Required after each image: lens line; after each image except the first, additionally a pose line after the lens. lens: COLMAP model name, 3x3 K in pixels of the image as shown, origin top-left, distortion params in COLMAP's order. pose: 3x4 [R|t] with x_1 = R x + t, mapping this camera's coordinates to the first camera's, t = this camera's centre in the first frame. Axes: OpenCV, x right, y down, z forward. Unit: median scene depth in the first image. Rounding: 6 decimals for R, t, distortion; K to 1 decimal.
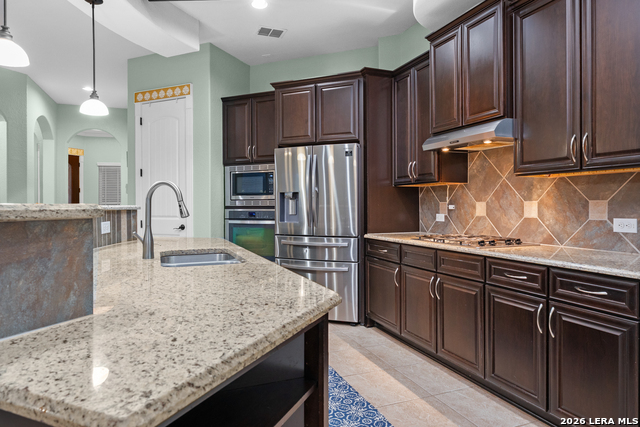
lens RADIAL K [[398.4, 0, 321.9], [0, 398.4, 206.9], [0, 0, 1]] dist [0.000227, -0.001736]
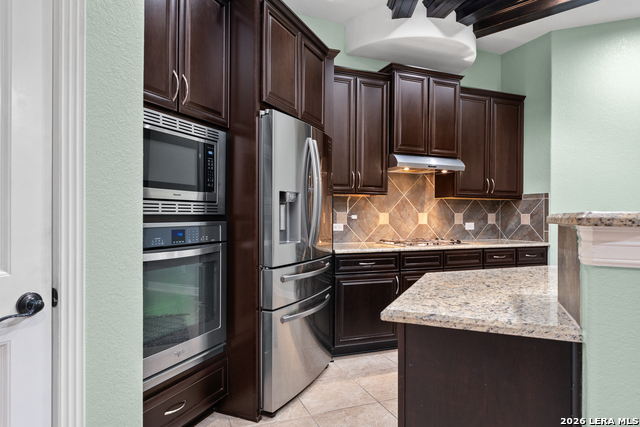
lens RADIAL K [[398.4, 0, 322.5], [0, 398.4, 212.9], [0, 0, 1]] dist [0.000227, -0.001736]
pose [[-0.001921, 0.008929, 0.999958, -0.853859], [-0.000217, 0.999960, -0.008930, -0.001187], [-0.999998, -0.000234, -0.001919, 1.211107]]
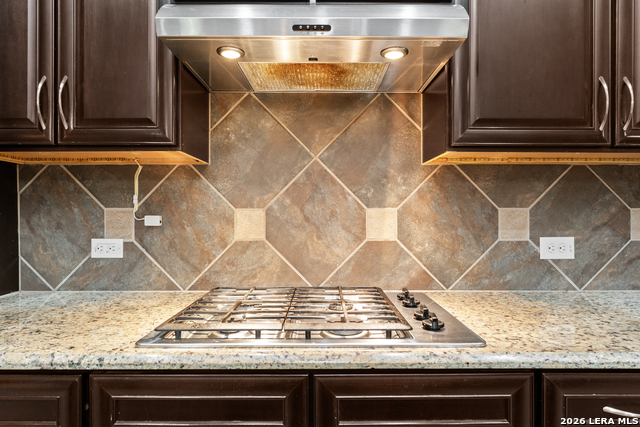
lens RADIAL K [[398.4, 0, 320.1], [0, 398.4, 211.4], [0, 0, 1]] dist [0.000227, -0.001736]
pose [[0.374673, 0.013602, 0.927057, 0.021436], [0.003885, 0.999861, -0.016240, -0.002032], [-0.927149, 0.009686, 0.374568, 0.774438]]
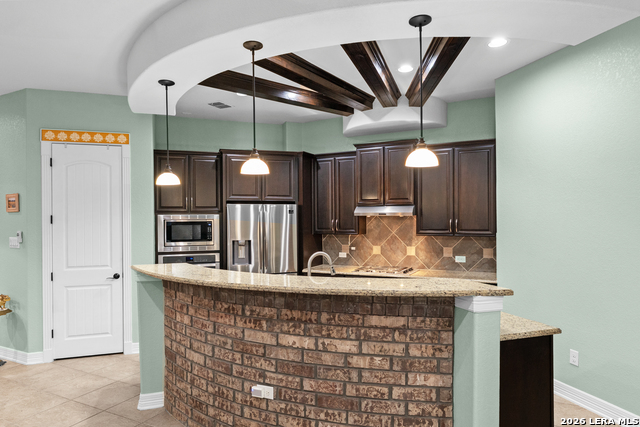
lens RADIAL K [[398.4, 0, 317.9], [0, 398.4, 218.1], [0, 0, 1]] dist [0.000227, -0.001736]
pose [[0.753984, 0.001842, 0.656891, -0.910962], [0.007221, 0.999912, -0.011092, -0.114715], [-0.656853, 0.013107, 0.753904, -0.112070]]
